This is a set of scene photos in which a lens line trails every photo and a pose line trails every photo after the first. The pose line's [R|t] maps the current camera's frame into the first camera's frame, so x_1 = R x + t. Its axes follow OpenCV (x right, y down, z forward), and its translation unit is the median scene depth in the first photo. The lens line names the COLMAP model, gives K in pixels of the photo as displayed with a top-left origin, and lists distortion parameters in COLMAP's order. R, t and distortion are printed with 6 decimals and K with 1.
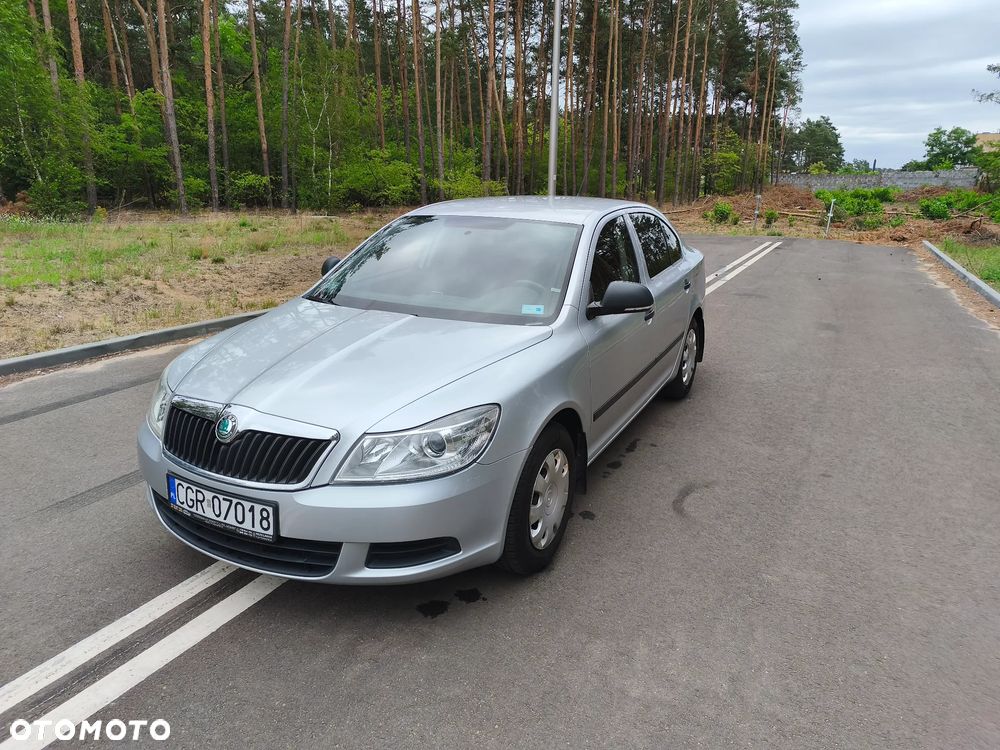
lens RADIAL K [[684.8, 0, 499.0], [0, 684.8, 364.9], [0, 0, 1]] dist [0.045546, -0.044872]
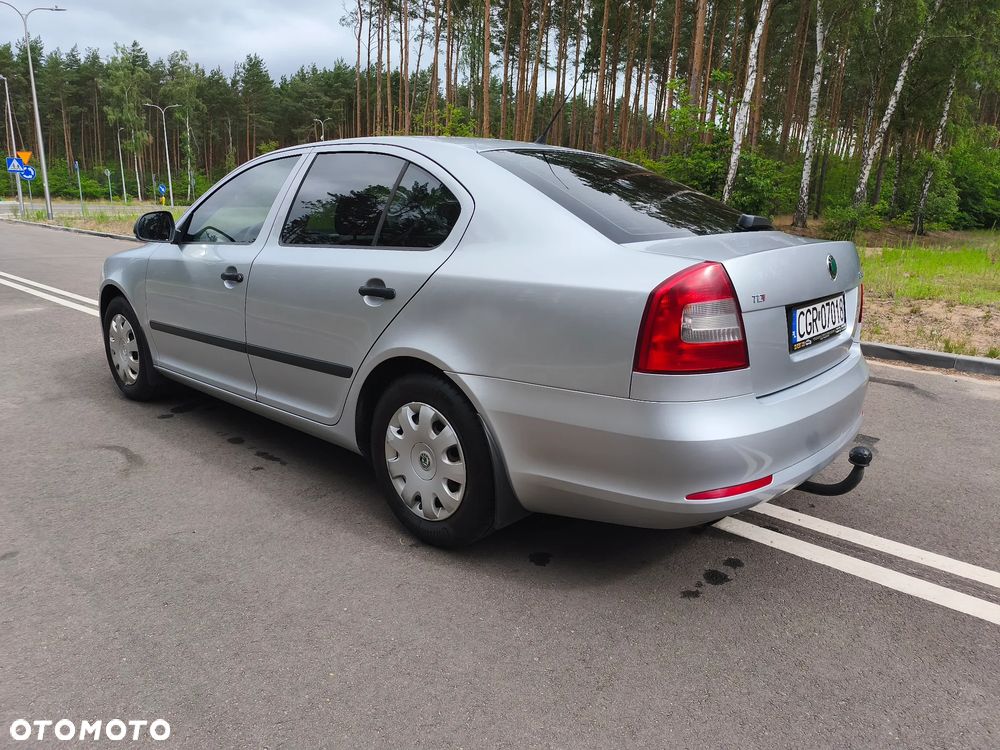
lens RADIAL K [[684.8, 0, 508.0], [0, 684.8, 368.0], [0, 0, 1]] dist [0.045546, -0.044872]
pose [[-0.244848, 0.211058, -0.946311, 0.838847], [-0.279868, 0.919088, 0.277400, -0.262234], [0.928291, 0.332763, -0.165968, 1.344685]]
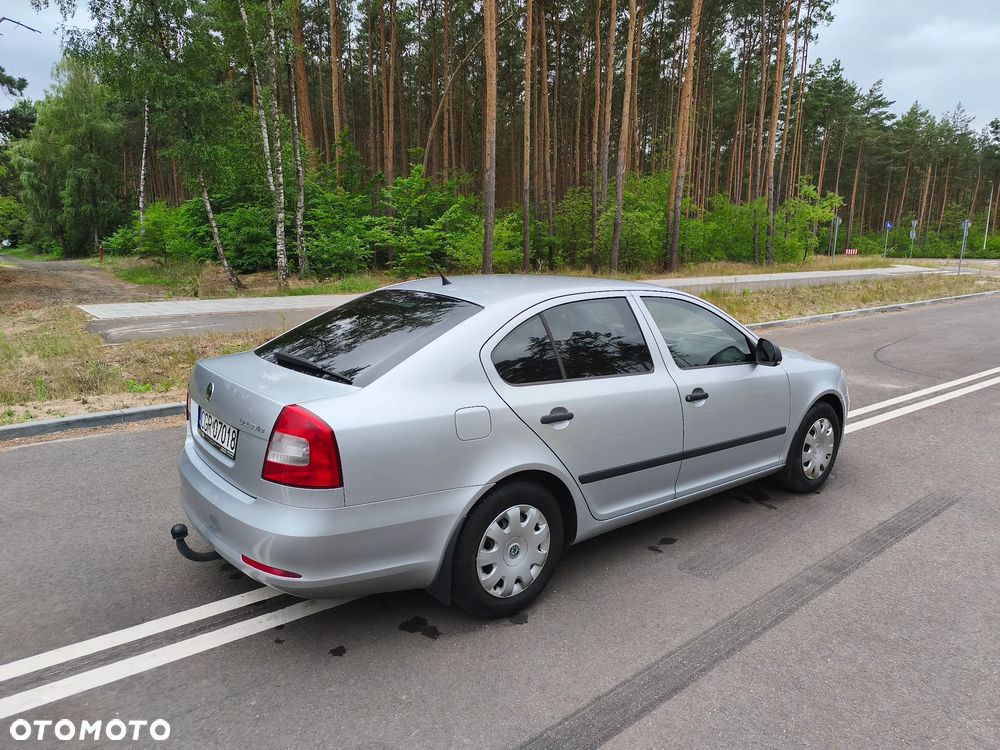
lens RADIAL K [[684.8, 0, 502.1], [0, 684.8, 380.1], [0, 0, 1]] dist [0.045546, -0.044872]
pose [[-0.912465, -0.112805, 0.393297, -0.279686], [0.080750, 0.892687, 0.443384, -0.553230], [-0.401107, 0.436331, -0.805437, 1.900943]]
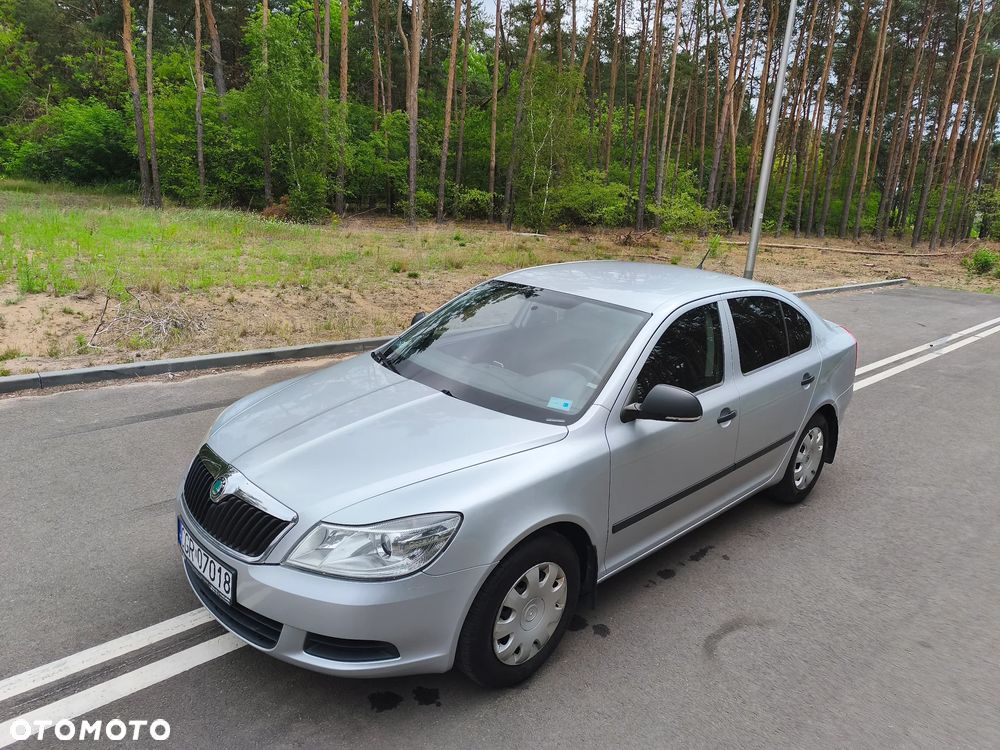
lens RADIAL K [[684.8, 0, 500.8], [0, 684.8, 358.7], [0, 0, 1]] dist [0.045546, -0.044872]
pose [[0.945891, 0.129089, -0.297703, 0.183338], [-0.137393, 0.990492, -0.007045, -0.093240], [0.293962, 0.047566, 0.954633, 0.048177]]
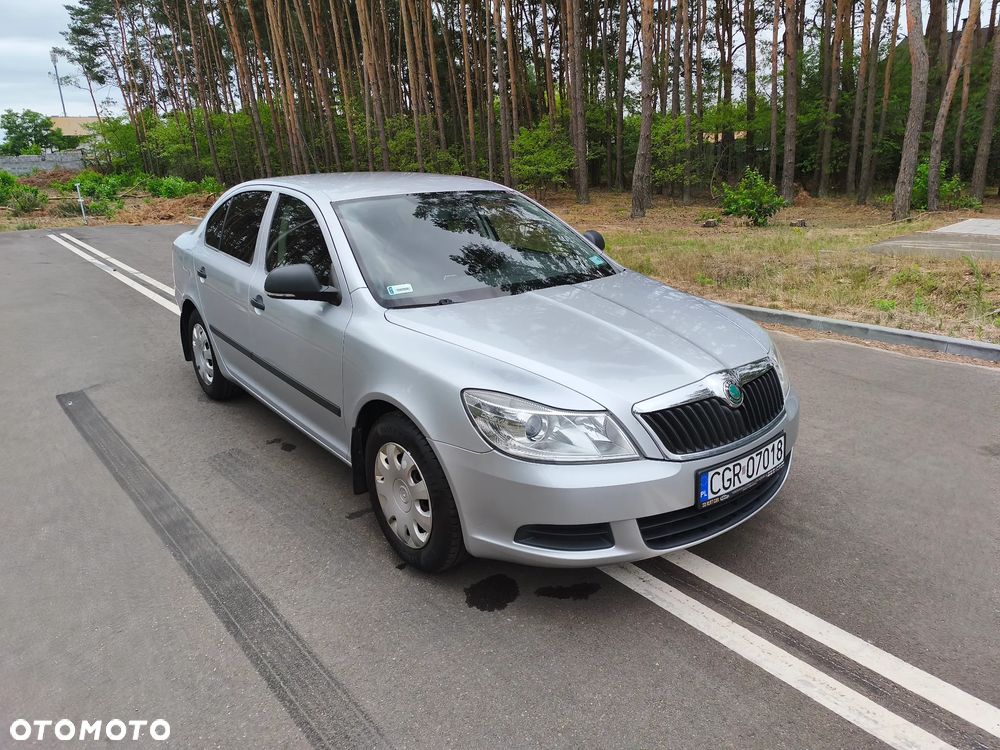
lens RADIAL K [[684.8, 0, 505.7], [0, 684.8, 369.1], [0, 0, 1]] dist [0.045546, -0.044872]
pose [[0.401522, -0.297331, 0.866242, -0.790611], [0.273740, 0.941559, 0.196299, -0.131589], [-0.873983, 0.158306, 0.459448, 0.469975]]
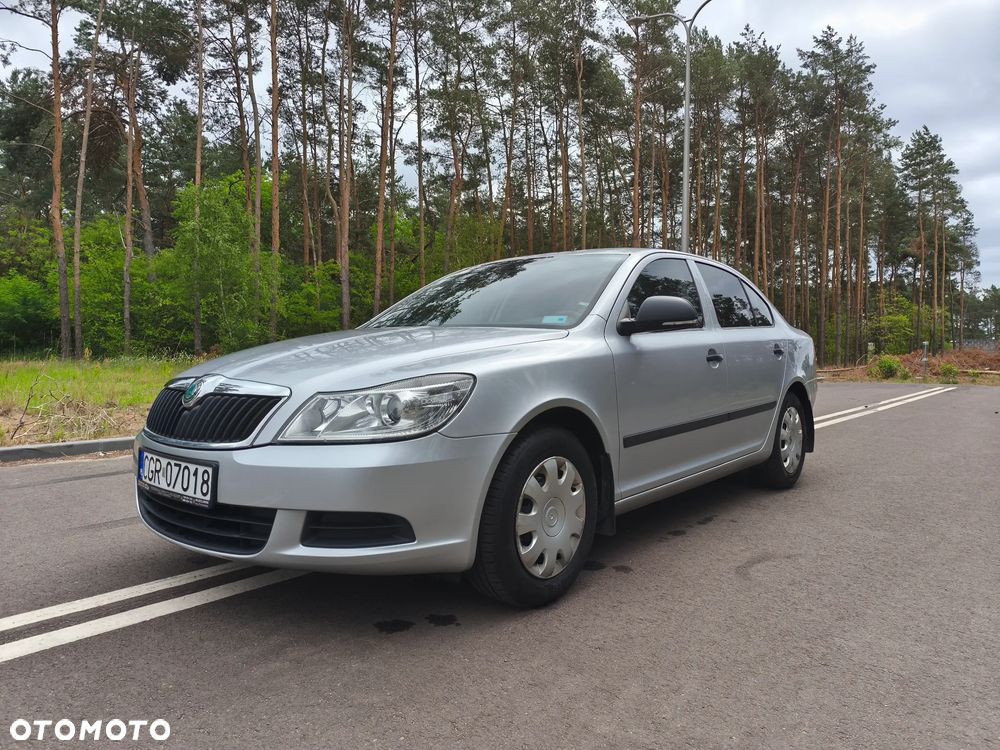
lens RADIAL K [[684.8, 0, 502.8], [0, 684.8, 358.0], [0, 0, 1]] dist [0.045546, -0.044872]
pose [[0.976360, -0.002431, -0.216139, 0.133854], [-0.052305, 0.967561, -0.247162, 0.148071], [0.209728, 0.252624, 0.944561, 0.096818]]
